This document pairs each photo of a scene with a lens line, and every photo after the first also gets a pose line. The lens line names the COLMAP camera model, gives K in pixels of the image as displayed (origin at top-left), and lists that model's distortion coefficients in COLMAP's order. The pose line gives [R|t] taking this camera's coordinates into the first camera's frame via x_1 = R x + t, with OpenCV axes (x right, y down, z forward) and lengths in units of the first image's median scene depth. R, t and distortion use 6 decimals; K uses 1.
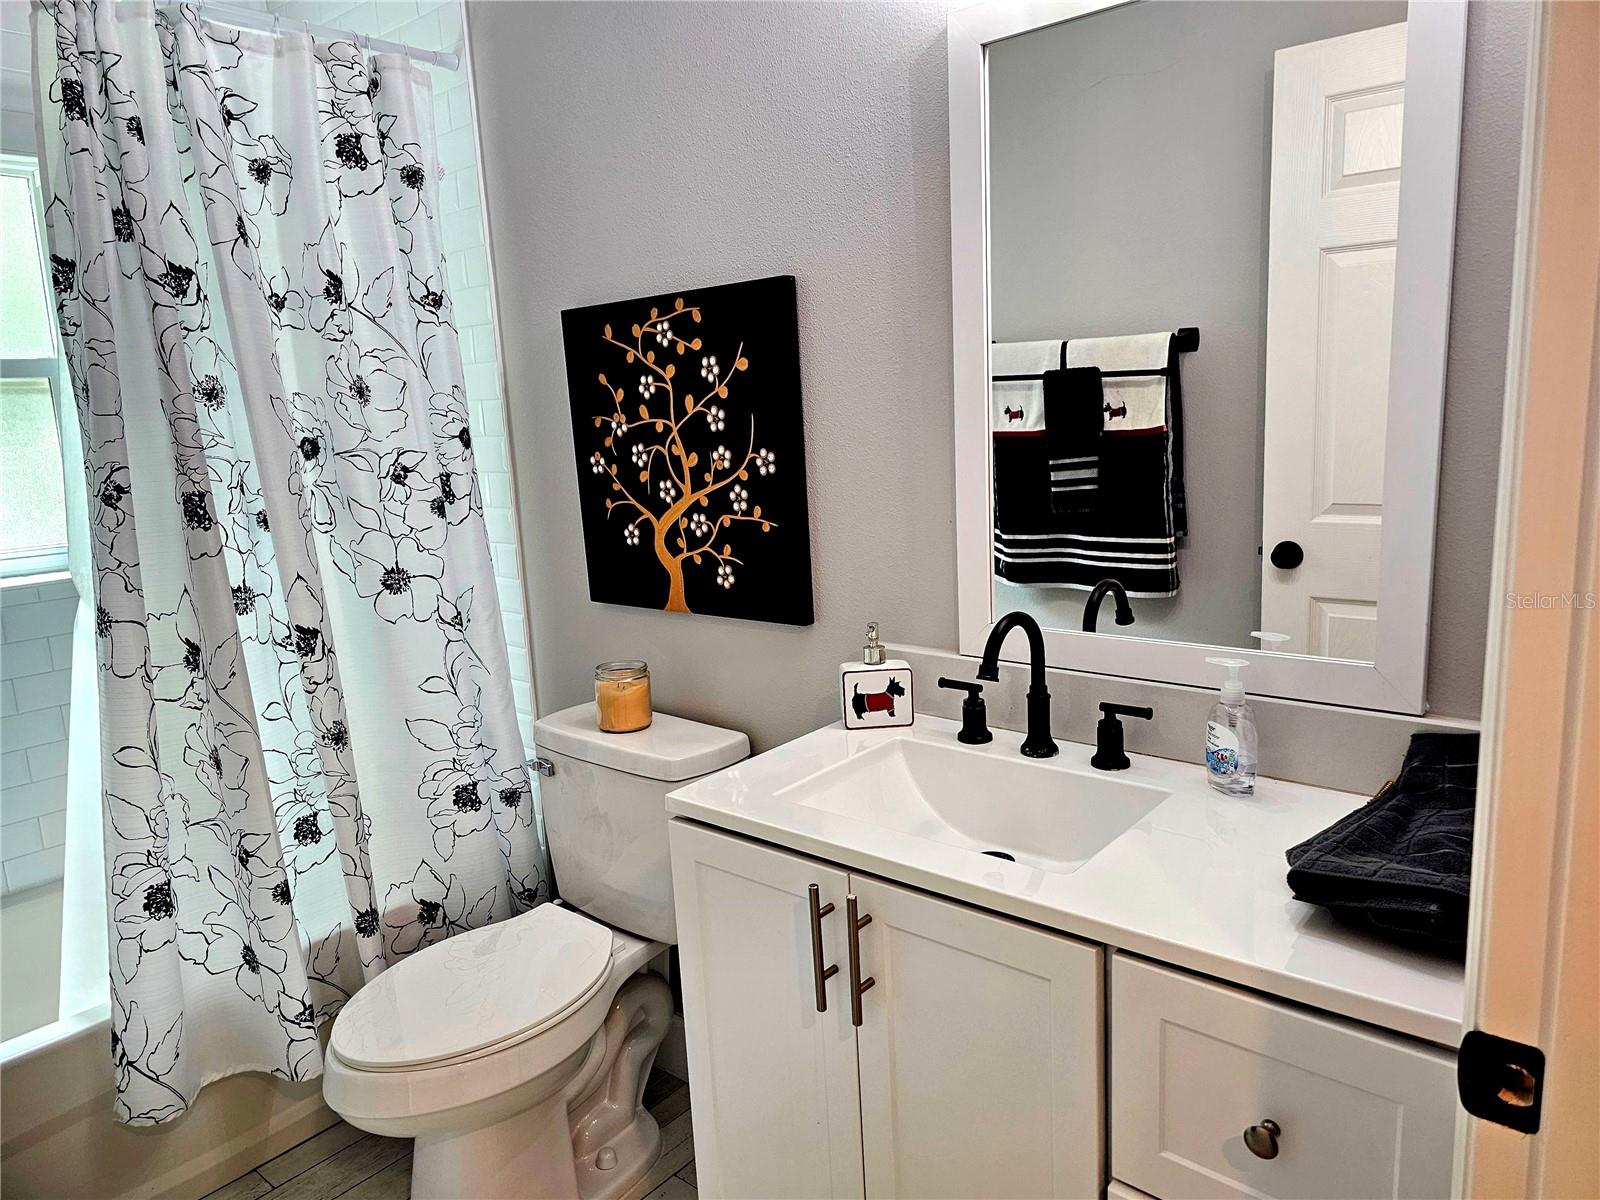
lens RADIAL K [[1074.3, 0, 789.6], [0, 1074.3, 591.6], [0, 0, 1]] dist [0.056827, -0.048037]
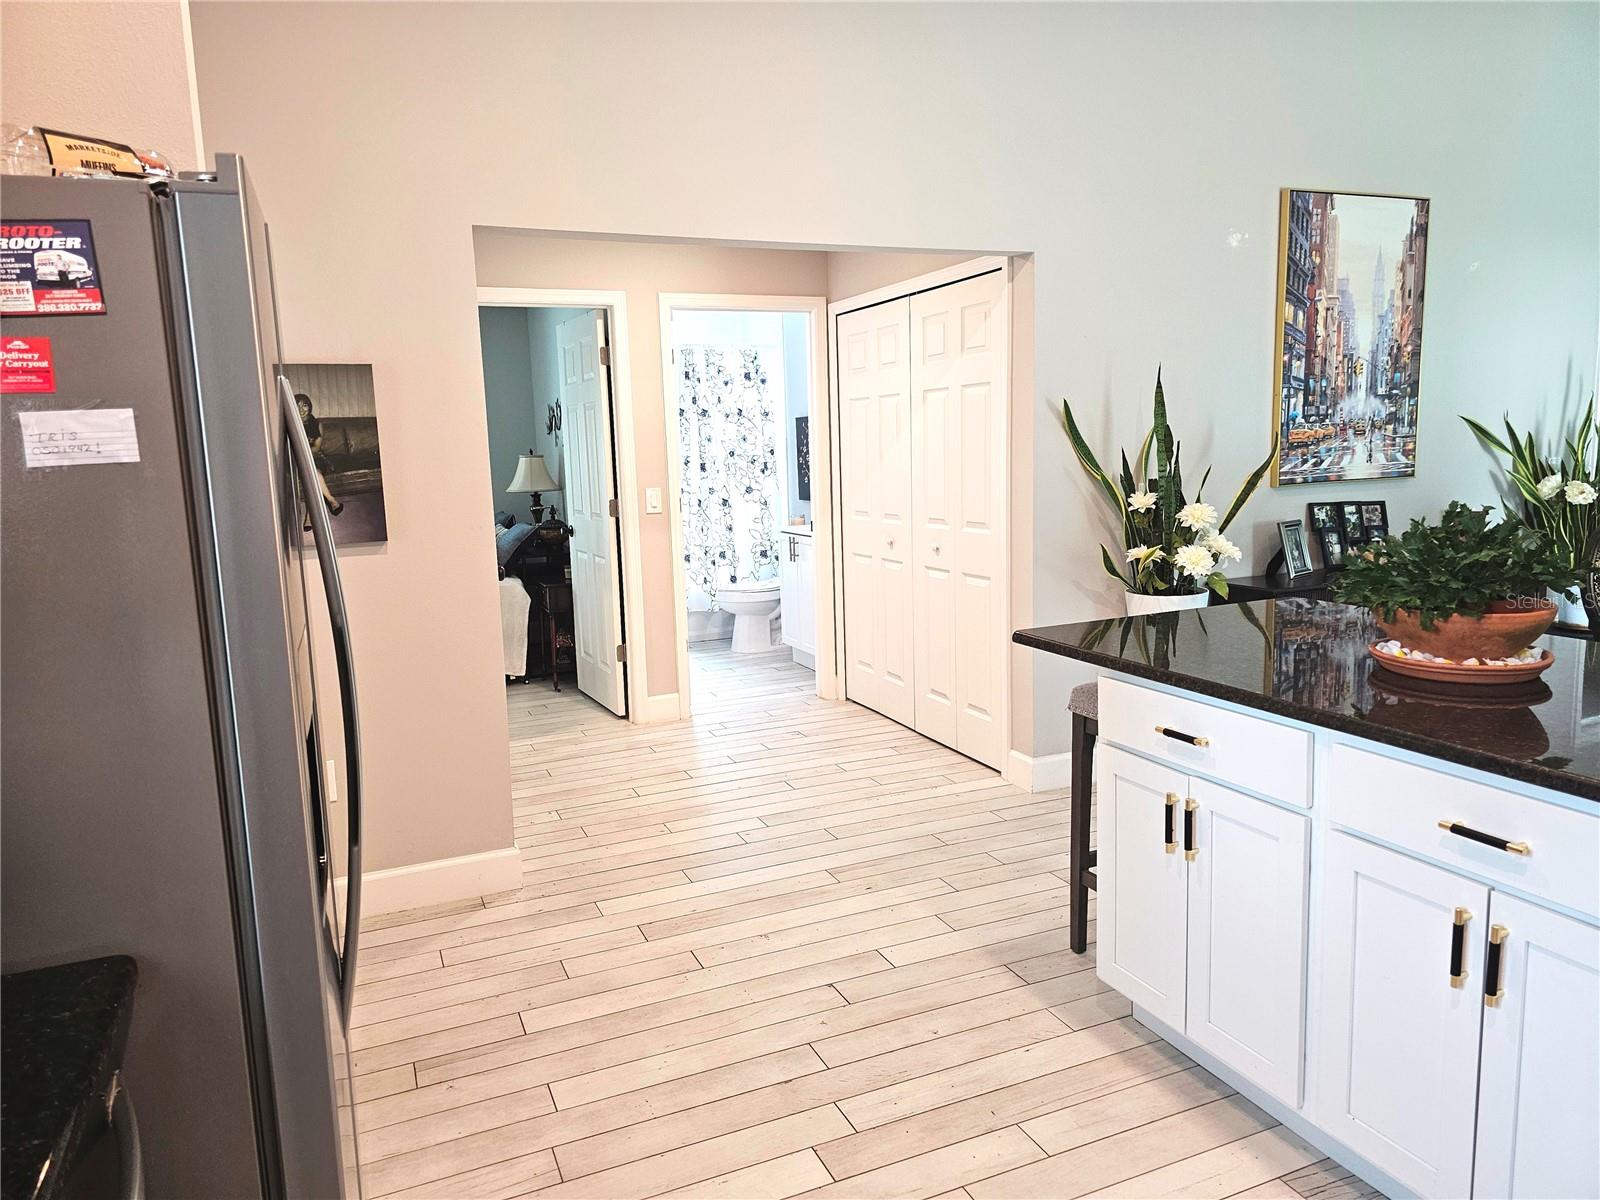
lens RADIAL K [[1074.3, 0, 788.5], [0, 1074.3, 589.1], [0, 0, 1]] dist [0.056827, -0.048037]
pose [[0.888238, 0.080383, -0.452296, 1.488597], [-0.091038, 0.995846, -0.001802, 0.330859], [0.450272, 0.042777, 0.891866, -2.266164]]
